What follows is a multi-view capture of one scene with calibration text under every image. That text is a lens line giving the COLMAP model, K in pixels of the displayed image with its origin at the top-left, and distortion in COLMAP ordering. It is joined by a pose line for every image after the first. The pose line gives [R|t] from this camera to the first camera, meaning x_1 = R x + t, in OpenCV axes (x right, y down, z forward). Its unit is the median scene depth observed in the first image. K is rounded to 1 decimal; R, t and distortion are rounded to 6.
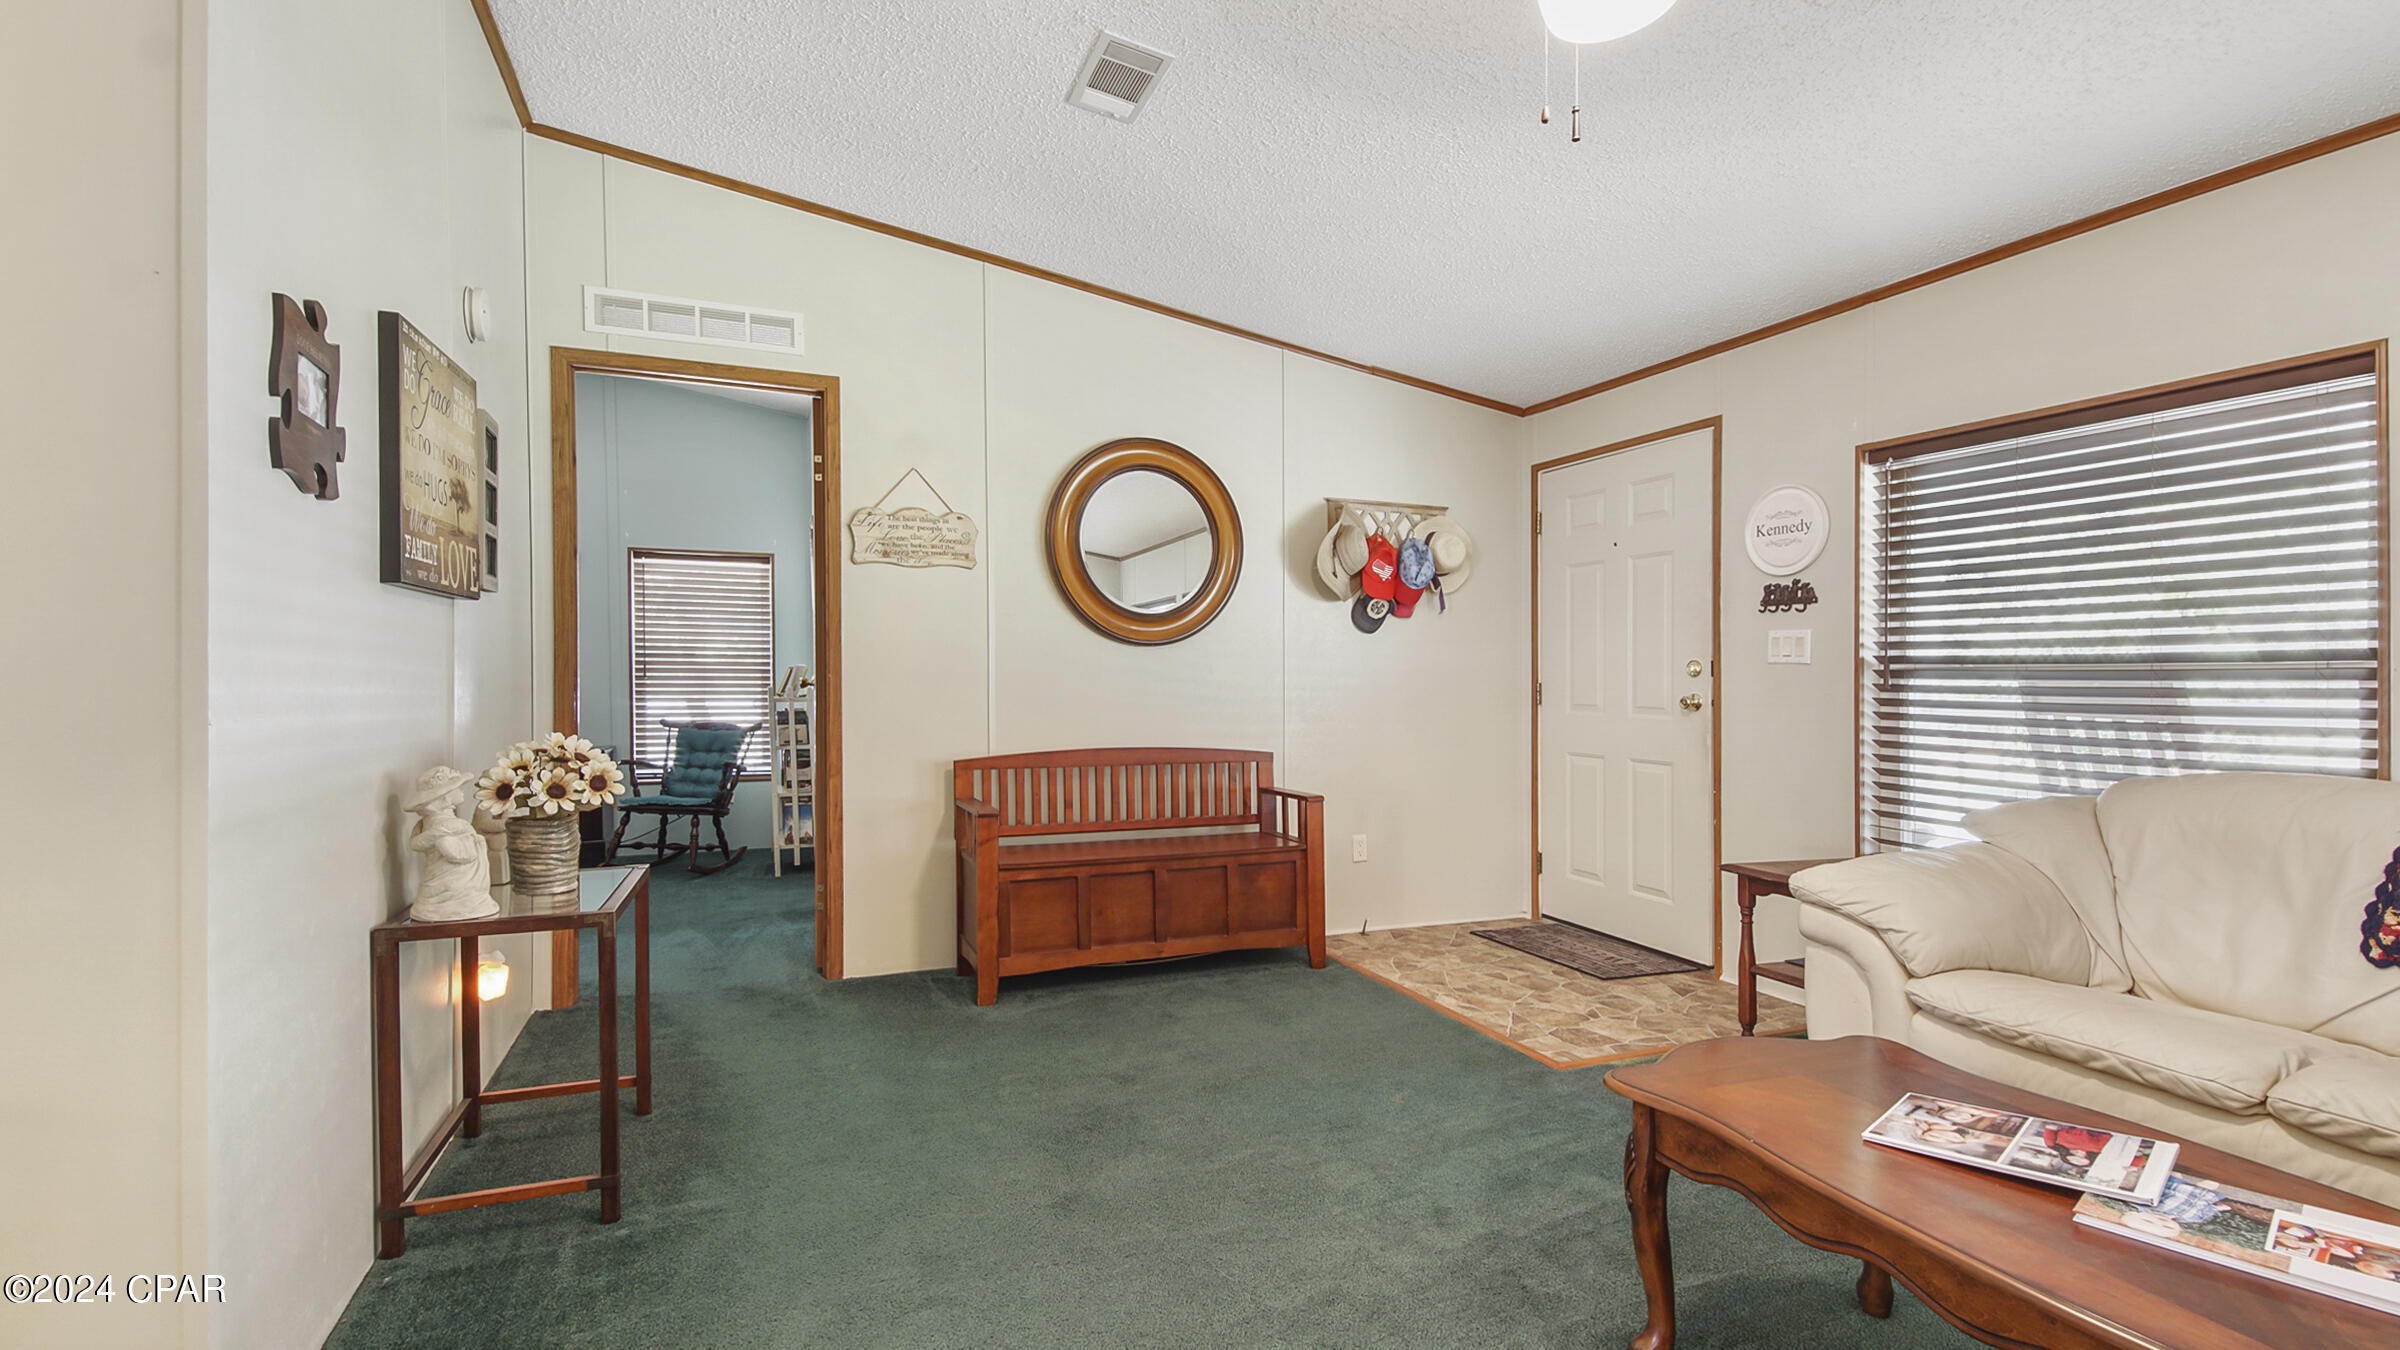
lens RADIAL K [[1057.6, 0, 1205.4], [0, 1057.6, 680.6], [0, 0, 1]] dist [0.037046, -0.021743]
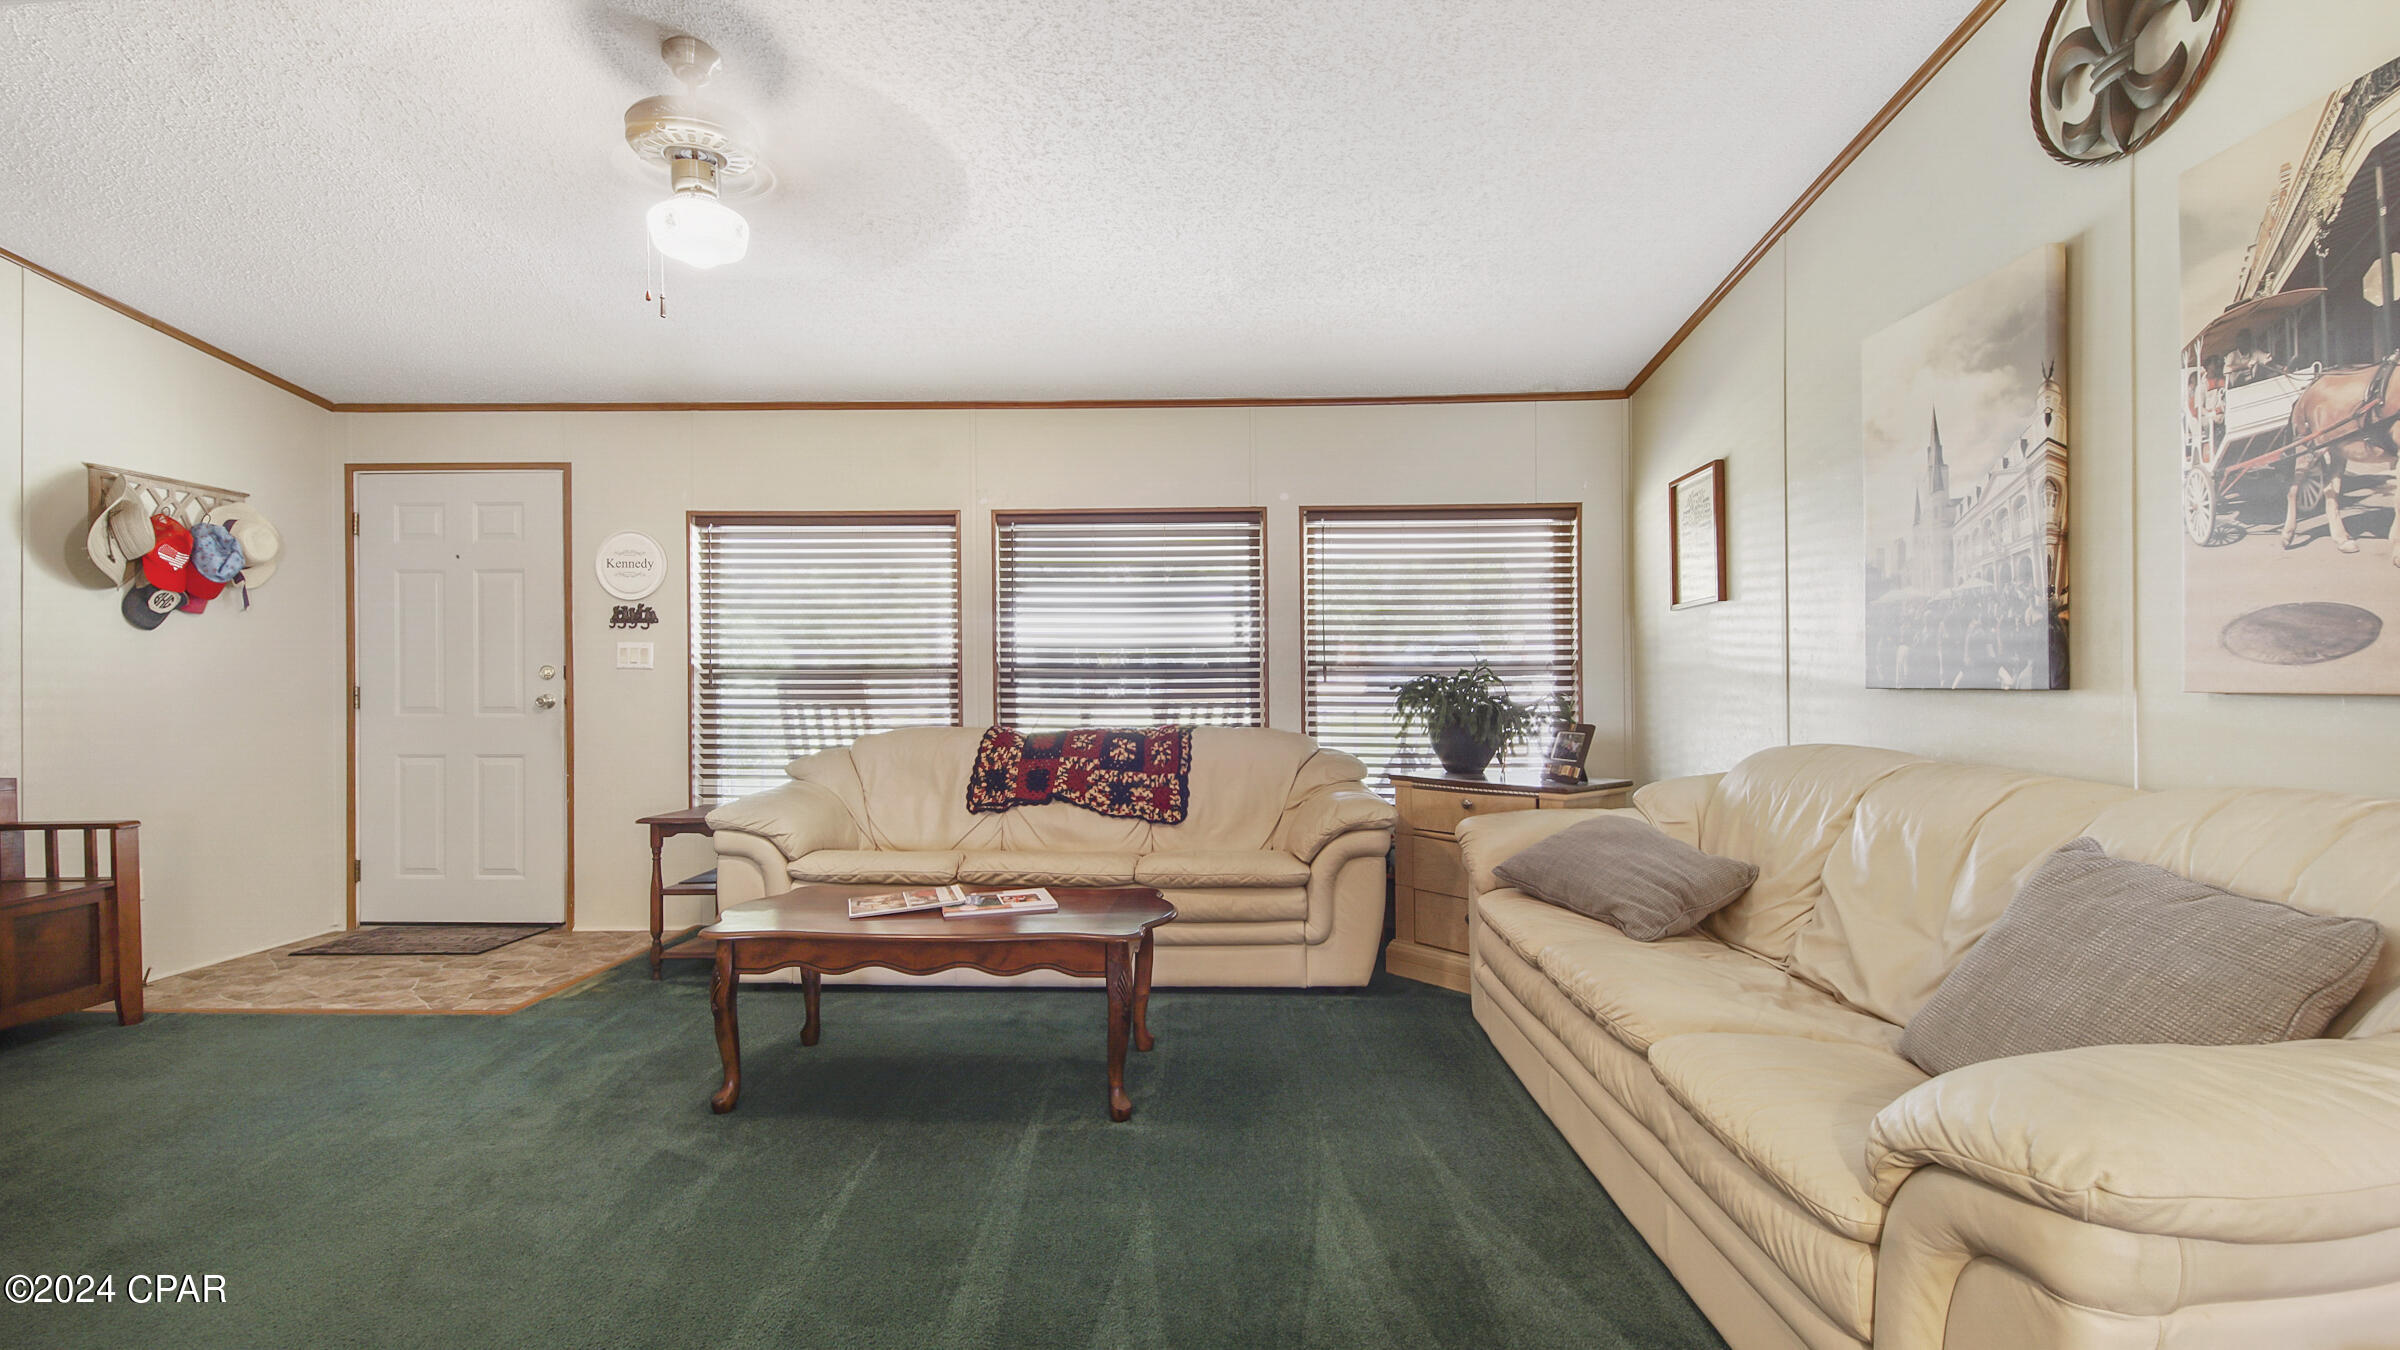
lens RADIAL K [[1057.6, 0, 1205.4], [0, 1057.6, 680.6], [0, 0, 1]] dist [0.037046, -0.021743]
pose [[0.388430, -0.004780, 0.921466, -0.378561], [0.009785, 0.999952, 0.001063, 0.003828], [-0.921426, 0.008603, 0.388458, -0.138462]]
